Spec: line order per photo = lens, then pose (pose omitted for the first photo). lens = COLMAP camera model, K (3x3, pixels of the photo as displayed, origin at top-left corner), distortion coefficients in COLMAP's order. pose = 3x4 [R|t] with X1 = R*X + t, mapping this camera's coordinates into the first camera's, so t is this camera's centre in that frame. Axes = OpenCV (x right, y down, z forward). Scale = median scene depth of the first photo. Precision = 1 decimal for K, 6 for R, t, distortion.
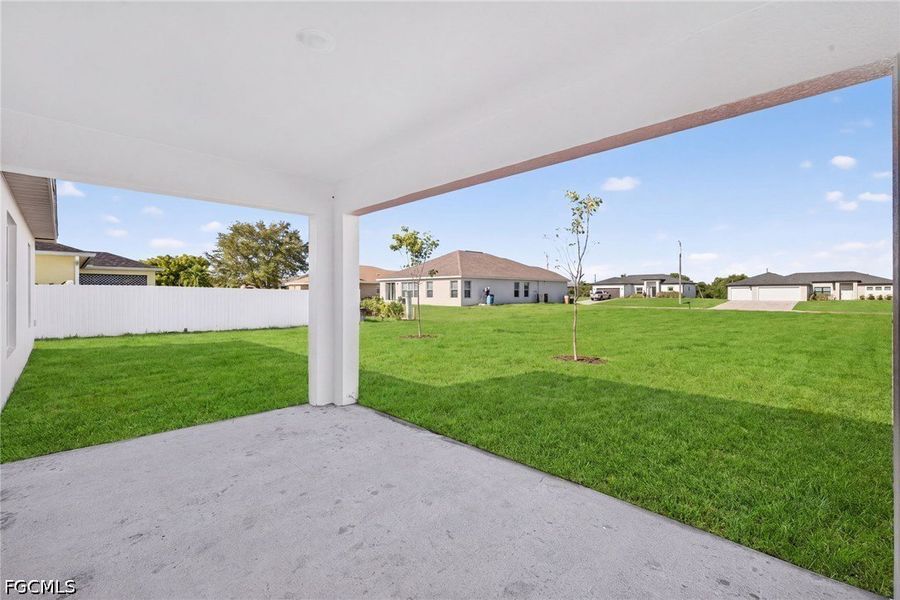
lens RADIAL K [[407.0, 0, 452.3], [0, 407.0, 296.1], [0, 0, 1]] dist [0.011885, -0.000483]
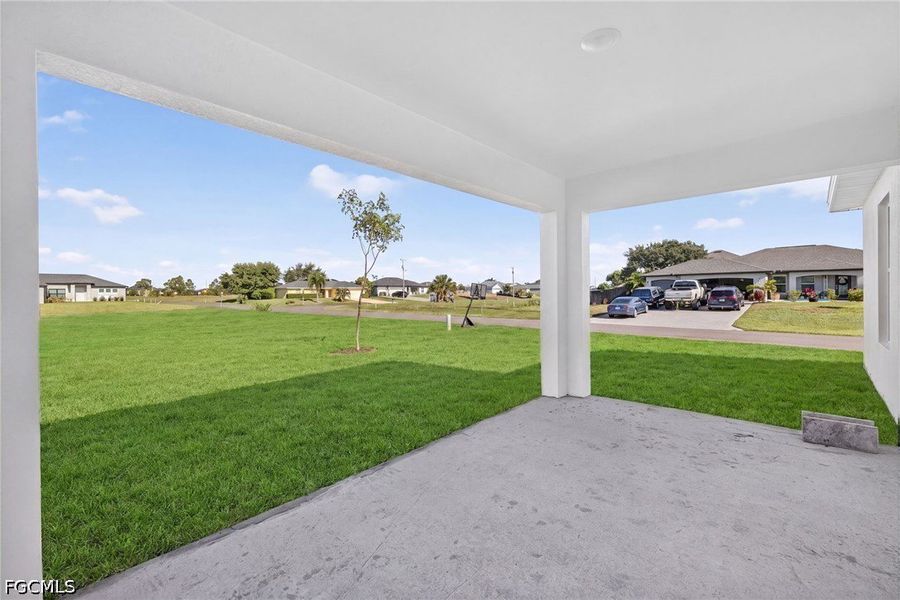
lens RADIAL K [[382.7, 0, 457.1], [0, 382.7, 297.2], [0, 0, 1]] dist [0.006958, -0.000700]
pose [[-0.071631, -0.009190, 0.997389, -0.097132], [0.011808, 0.999880, 0.010061, -0.000322], [-0.997361, 0.012498, -0.071514, 0.108974]]
